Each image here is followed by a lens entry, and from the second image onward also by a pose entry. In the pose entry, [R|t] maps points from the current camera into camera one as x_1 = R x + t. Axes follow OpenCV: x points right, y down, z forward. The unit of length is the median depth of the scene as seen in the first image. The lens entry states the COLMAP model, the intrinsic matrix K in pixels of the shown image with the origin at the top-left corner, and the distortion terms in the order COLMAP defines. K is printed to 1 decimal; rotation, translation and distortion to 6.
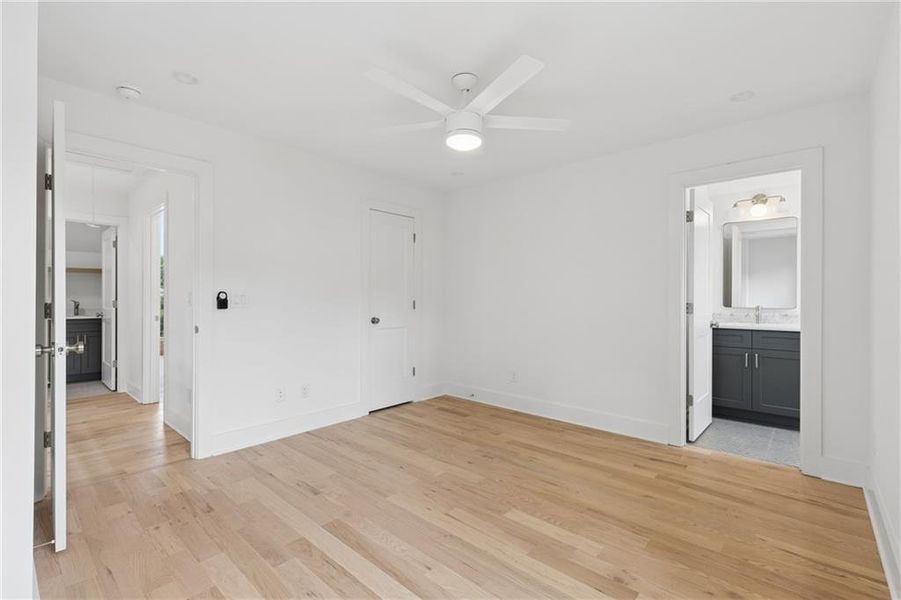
lens RADIAL K [[406.8, 0, 449.9], [0, 406.8, 297.3], [0, 0, 1]] dist [-0.000277, -0.000091]
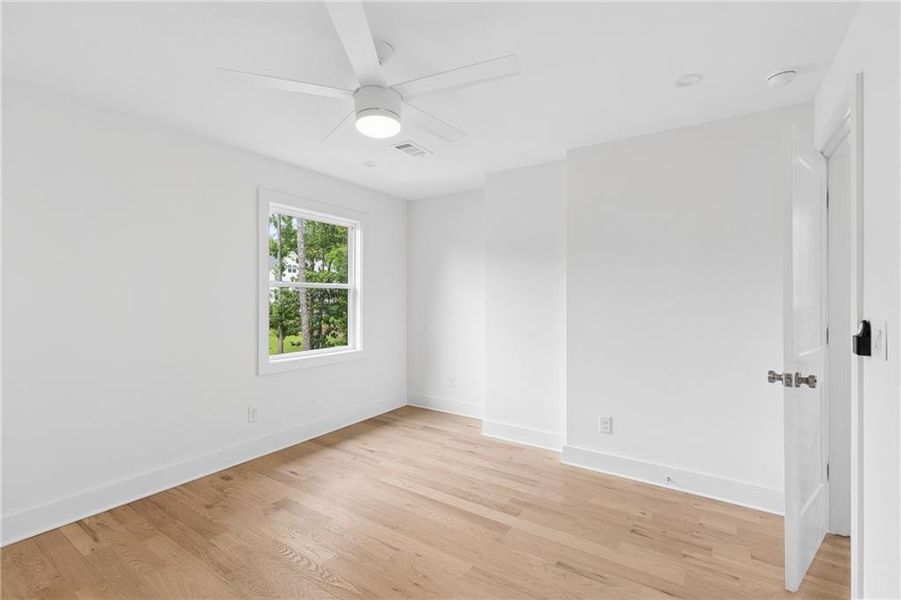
lens RADIAL K [[406.8, 0, 446.8], [0, 406.8, 300.3], [0, 0, 1]] dist [-0.000277, -0.000091]
pose [[-0.991332, -0.004972, -0.131288, 0.005276], [-0.005124, 0.999987, 0.000817, -0.048273], [0.131282, 0.001482, -0.991344, 1.995924]]
